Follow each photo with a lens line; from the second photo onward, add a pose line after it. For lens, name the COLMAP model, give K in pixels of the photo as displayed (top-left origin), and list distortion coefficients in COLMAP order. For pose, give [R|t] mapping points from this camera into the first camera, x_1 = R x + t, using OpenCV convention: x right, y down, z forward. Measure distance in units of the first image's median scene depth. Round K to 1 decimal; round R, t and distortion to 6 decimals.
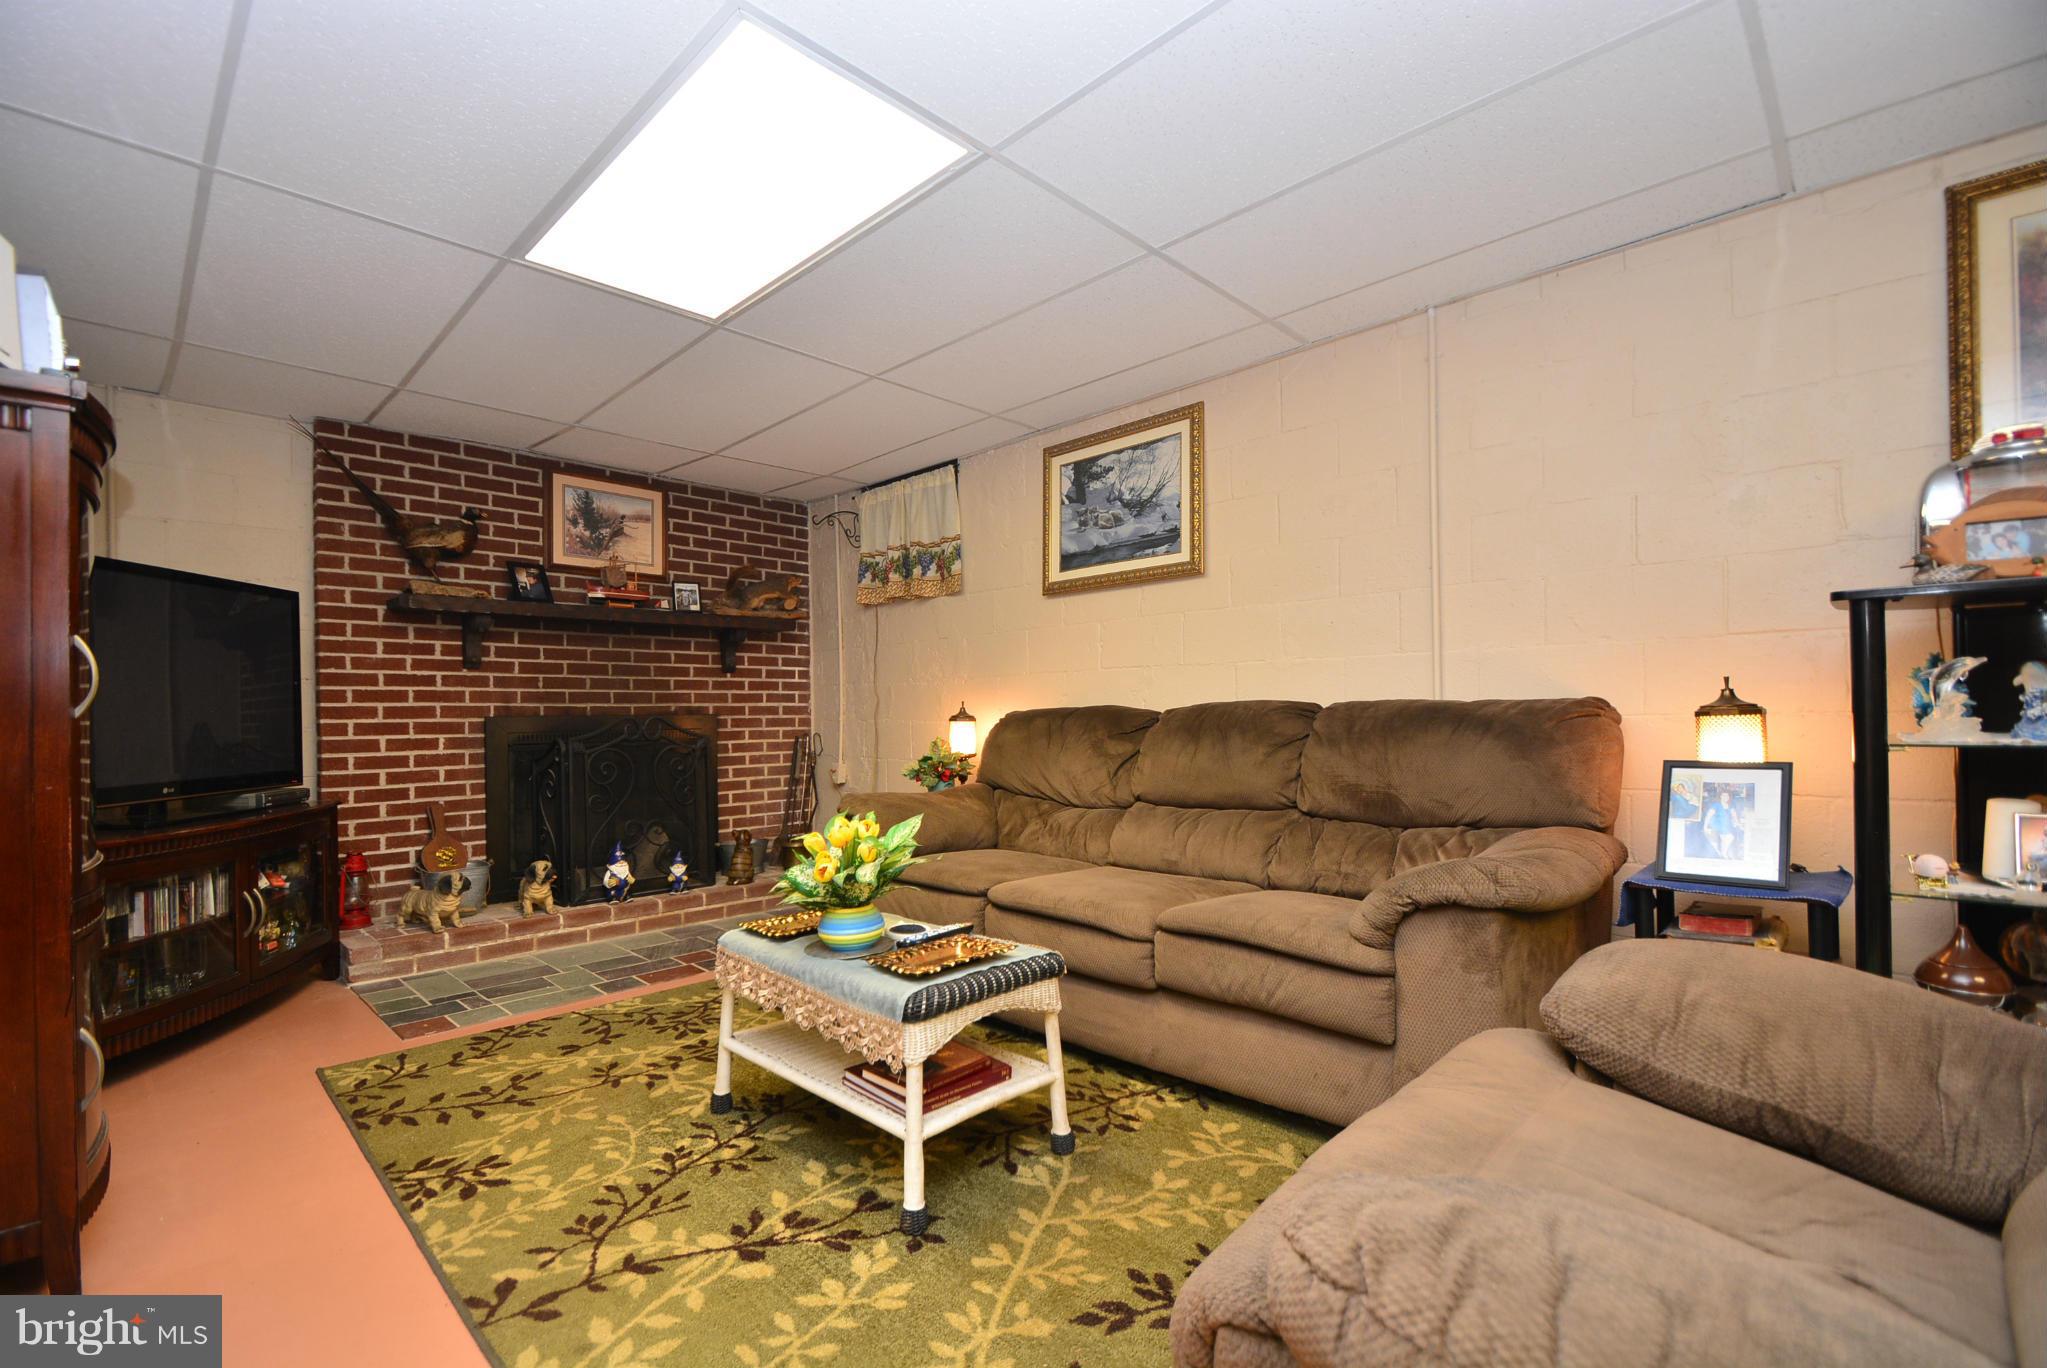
lens RADIAL K [[902.7, 0, 994.5], [0, 902.7, 712.7], [0, 0, 1]] dist [0.016058, -0.014239]
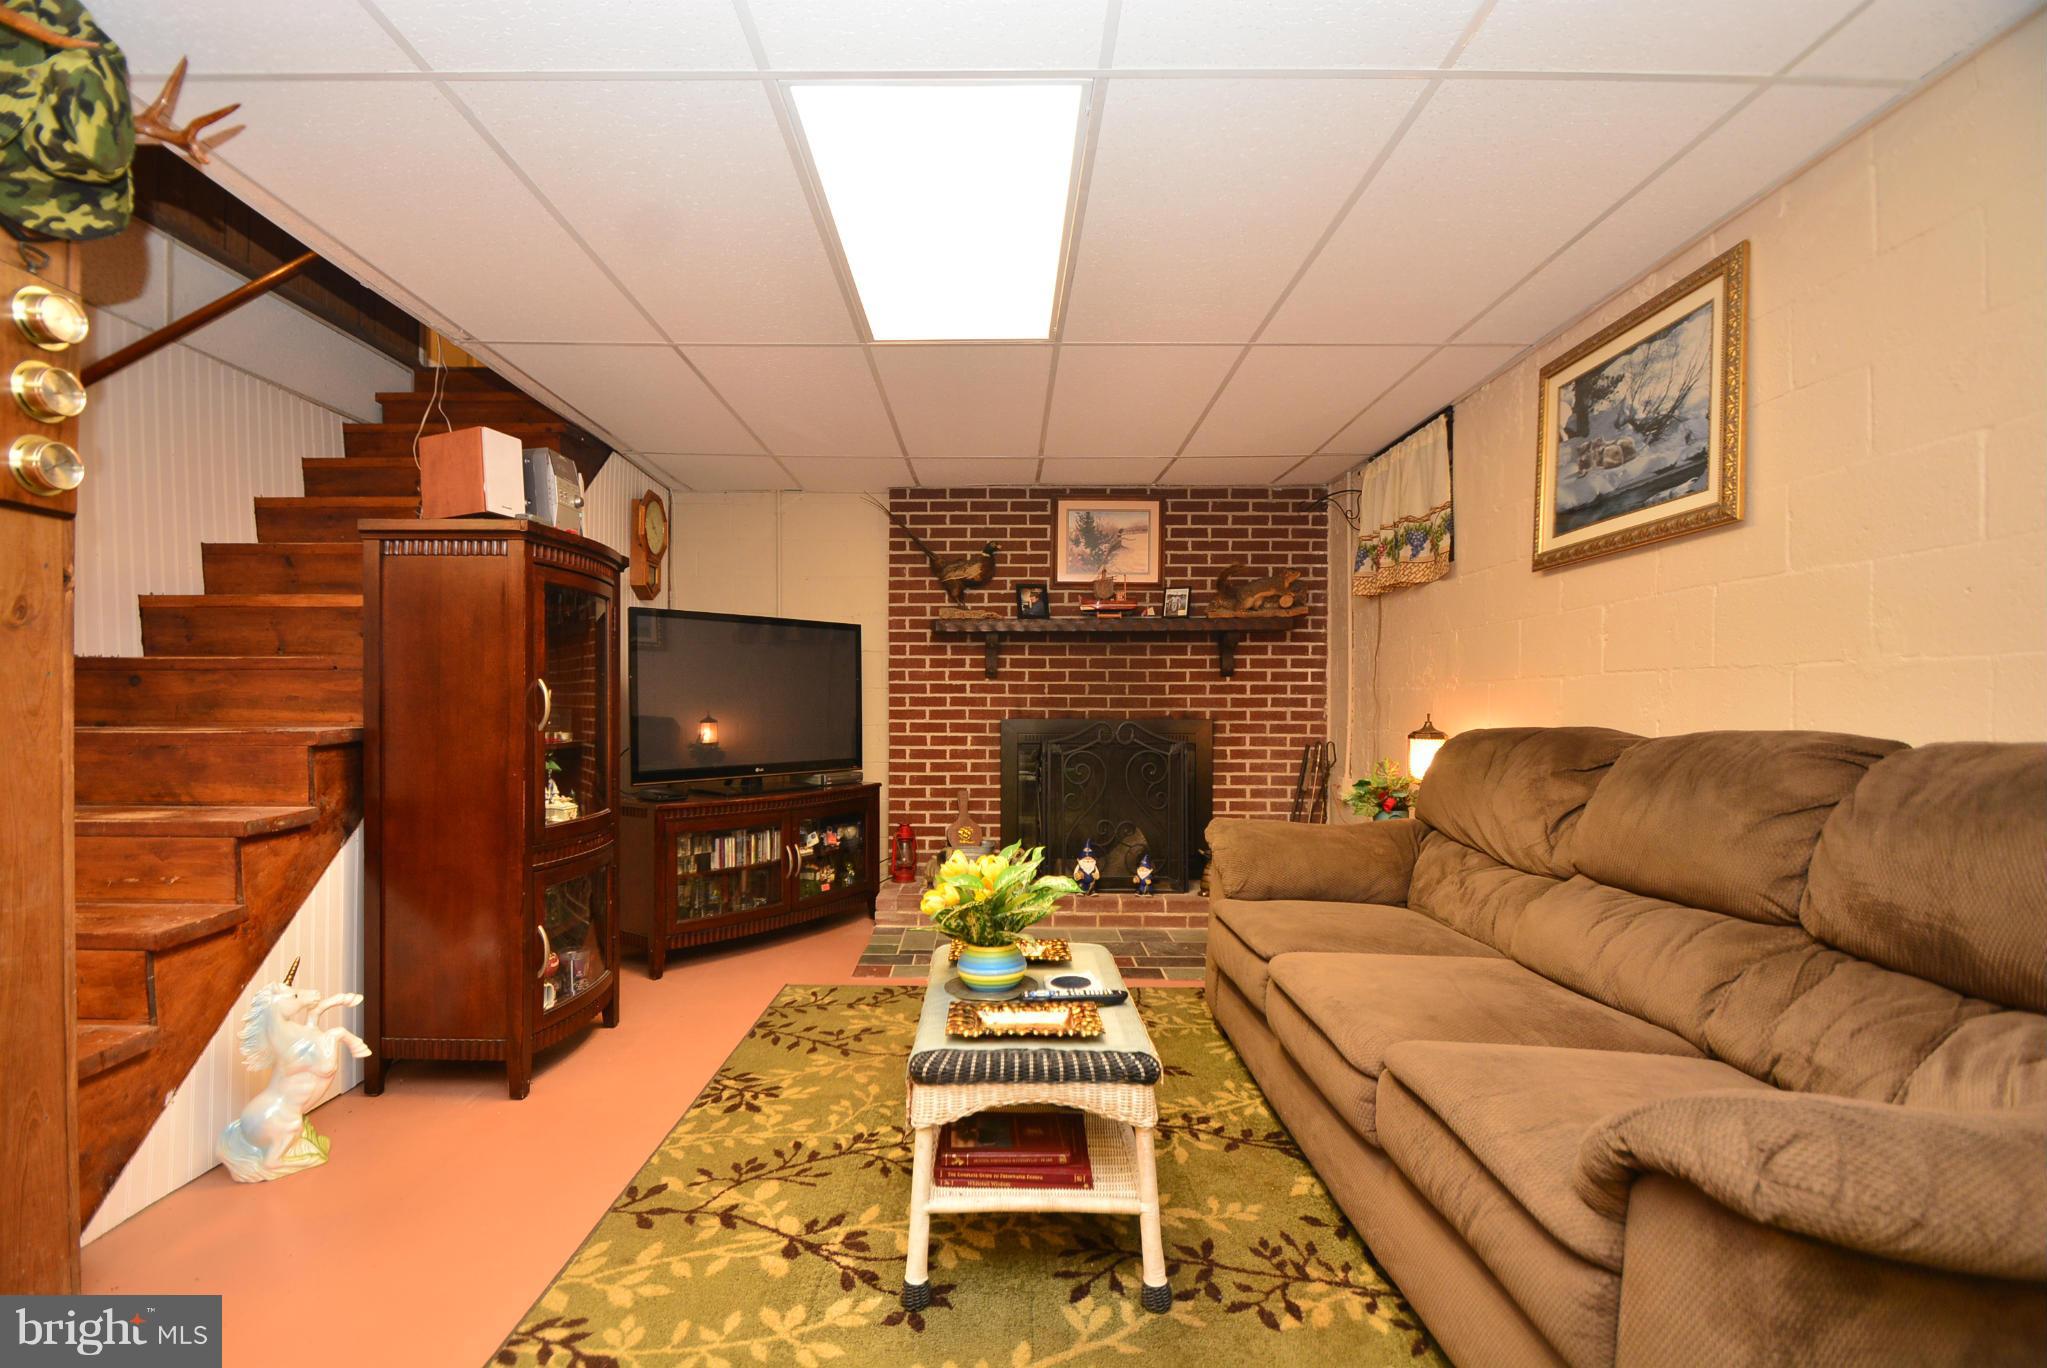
lens RADIAL K [[902.7, 0, 994.5], [0, 902.7, 712.7], [0, 0, 1]] dist [0.016058, -0.014239]
pose [[0.704866, 0.019037, -0.709085, 0.275998], [-0.010103, 0.999808, 0.016799, -0.024372], [0.709269, -0.004677, 0.704922, 0.179061]]
